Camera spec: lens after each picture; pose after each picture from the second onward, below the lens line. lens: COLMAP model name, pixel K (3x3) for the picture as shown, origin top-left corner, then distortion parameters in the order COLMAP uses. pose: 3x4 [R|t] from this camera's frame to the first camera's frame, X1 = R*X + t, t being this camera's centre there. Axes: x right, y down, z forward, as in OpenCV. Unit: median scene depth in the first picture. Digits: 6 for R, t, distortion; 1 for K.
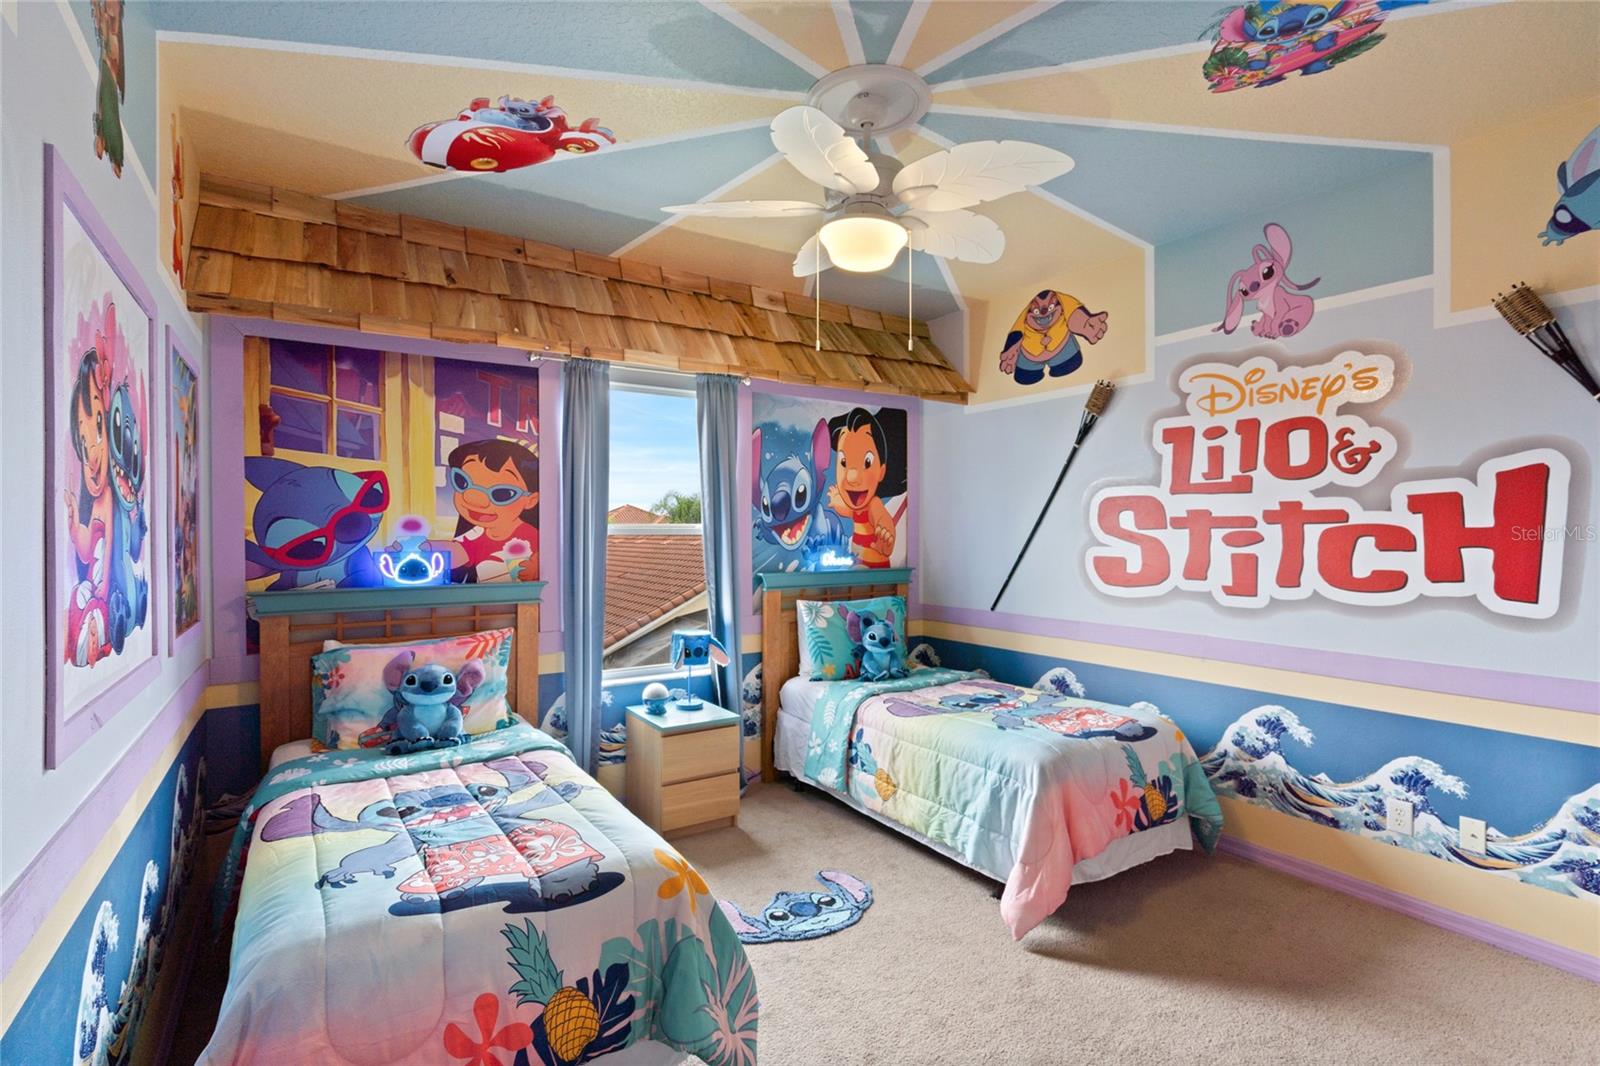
lens RADIAL K [[732.3, 0, 797.8], [0, 732.3, 534.1], [0, 0, 1]] dist [0.000995, 0.000866]
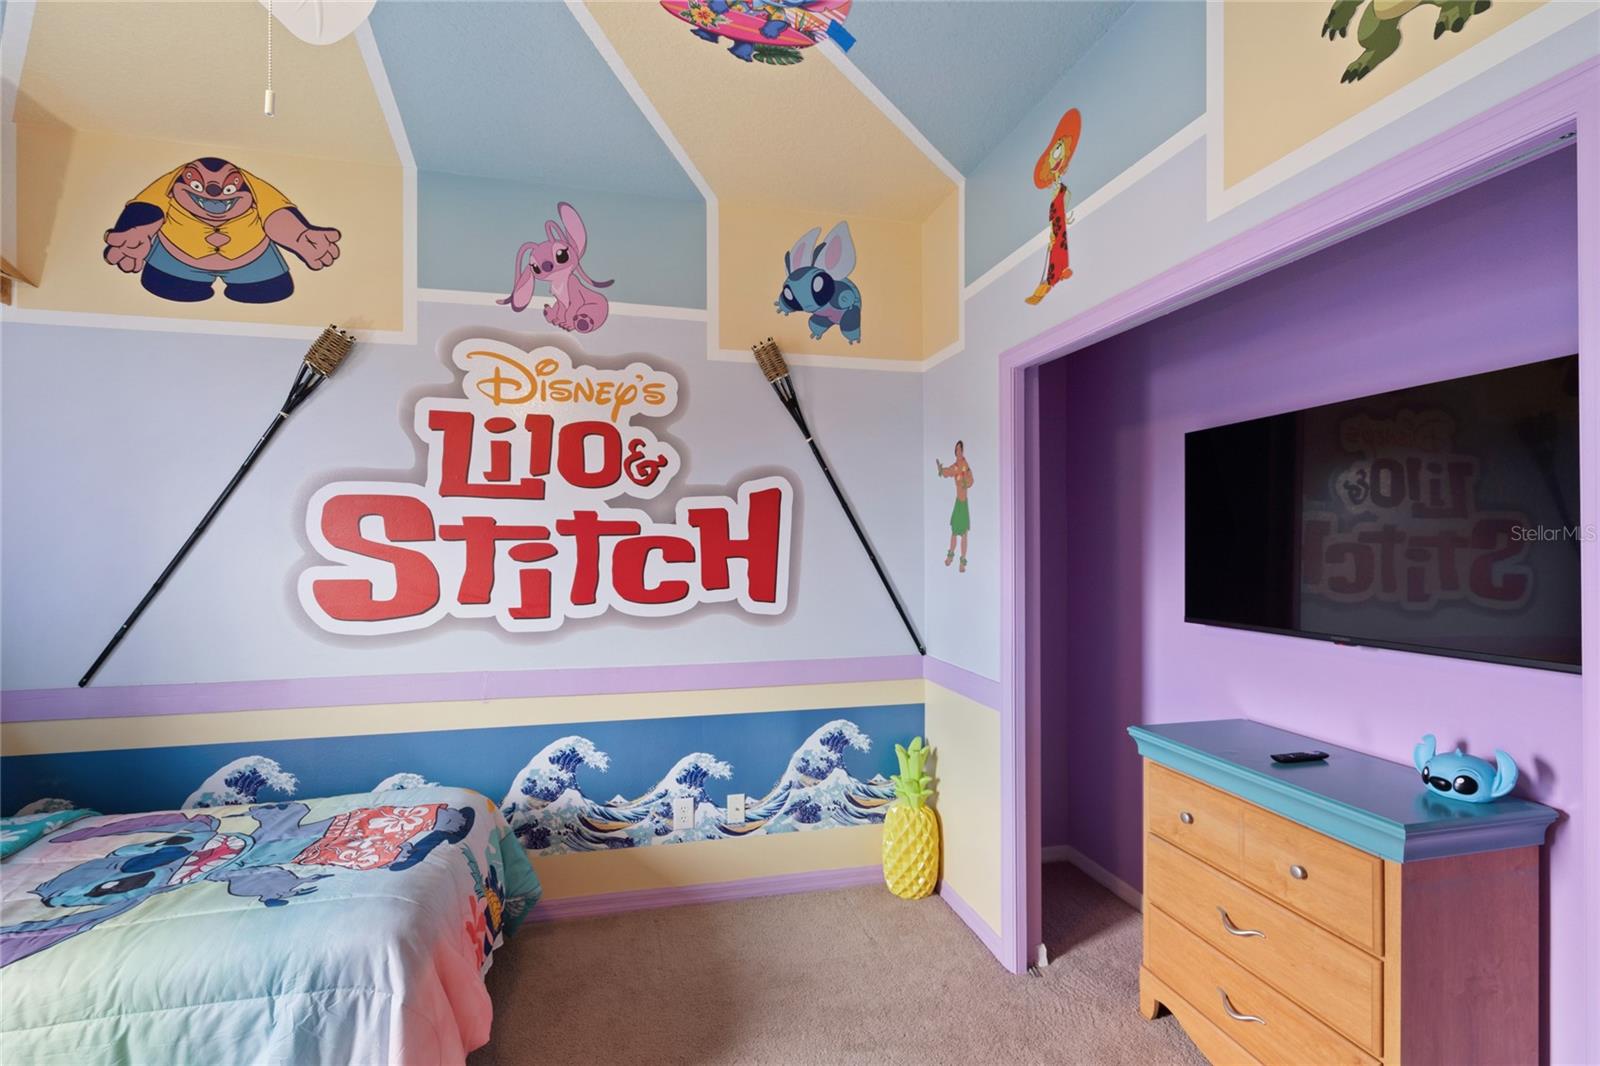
lens RADIAL K [[732.3, 0, 798.5], [0, 732.3, 536.9], [0, 0, 1]] dist [0.000995, 0.000866]
pose [[0.345073, 0.005379, 0.938561, -0.103092], [0.003782, 0.999967, -0.007121, -0.004552], [-0.938568, 0.006007, 0.345041, 0.432983]]
